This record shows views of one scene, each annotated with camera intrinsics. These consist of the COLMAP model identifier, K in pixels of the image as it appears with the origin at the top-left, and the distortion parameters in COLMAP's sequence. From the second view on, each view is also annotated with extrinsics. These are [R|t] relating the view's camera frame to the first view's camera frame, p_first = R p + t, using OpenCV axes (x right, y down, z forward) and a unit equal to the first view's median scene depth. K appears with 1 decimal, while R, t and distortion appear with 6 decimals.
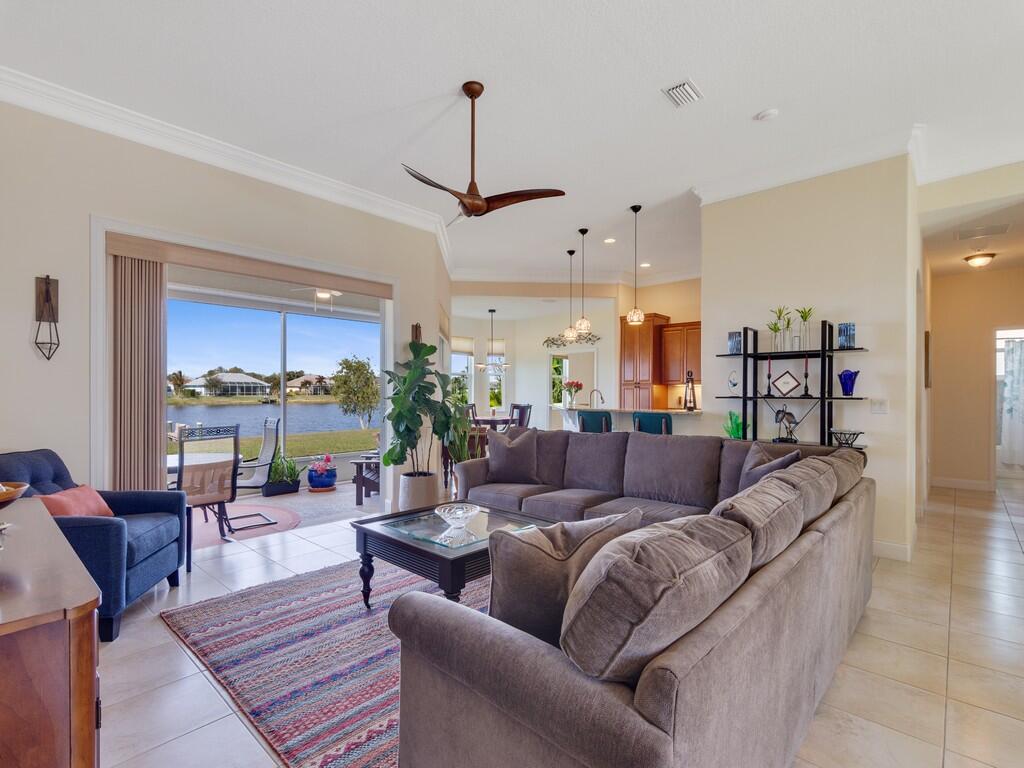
lens RADIAL K [[497.5, 0, 502.1], [0, 497.5, 390.7], [0, 0, 1]] dist [-0.001090, 0.002110]
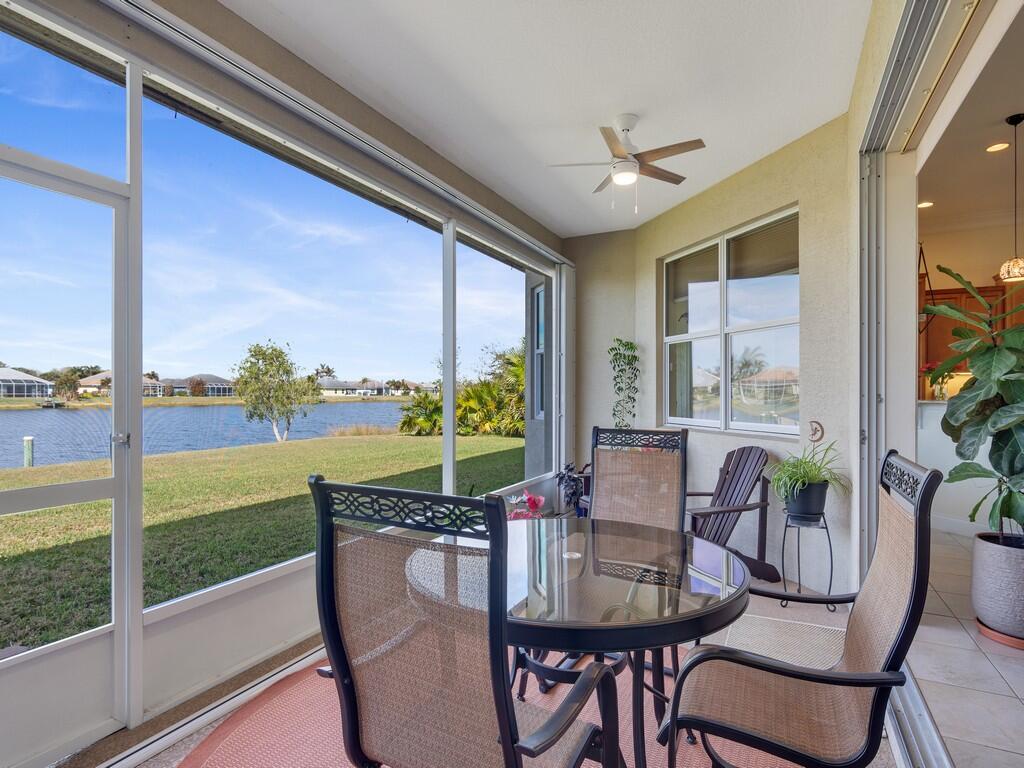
lens RADIAL K [[534.4, 0, 518.9], [0, 534.4, 388.0], [0, 0, 1]] dist [-0.006590, -0.002576]
pose [[0.956600, 0.000892, 0.291403, -0.938055], [0.000916, 0.999981, -0.006067, 0.028958], [-0.291403, 0.006071, 0.956581, 0.753447]]
